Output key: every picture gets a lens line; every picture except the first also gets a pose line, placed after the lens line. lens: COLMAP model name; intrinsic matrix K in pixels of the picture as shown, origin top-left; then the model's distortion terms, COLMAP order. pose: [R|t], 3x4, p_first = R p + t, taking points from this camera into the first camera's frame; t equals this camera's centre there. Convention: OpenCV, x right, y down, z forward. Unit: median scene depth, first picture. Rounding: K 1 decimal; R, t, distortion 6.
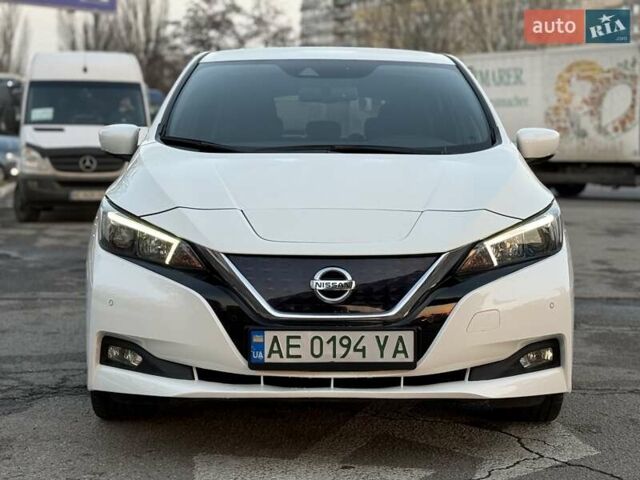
lens RADIAL K [[1342.0, 0, 320.0], [0, 1342.0, 240.0], [0, 0, 1]] dist [0.128665, 0.069653]
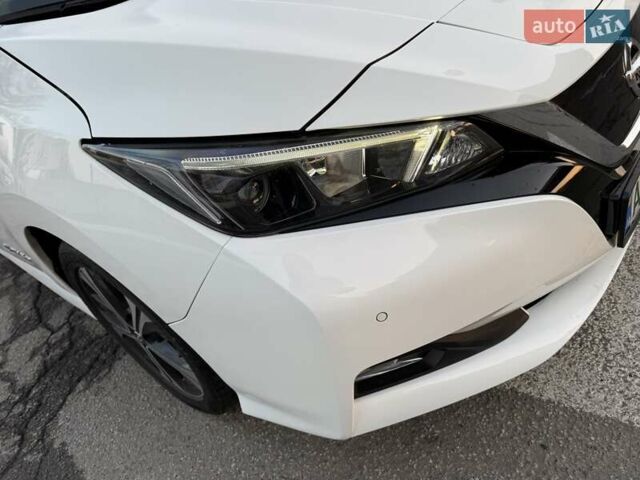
lens RADIAL K [[442.0, 0, 320.0], [0, 442.0, 240.0], [0, 0, 1]] dist [0.057371, -0.061147]
pose [[0.589553, -0.608946, 0.530672, -0.243919], [0.348719, 0.784496, 0.512798, -0.065110], [-0.728576, -0.117266, 0.674852, 0.953923]]
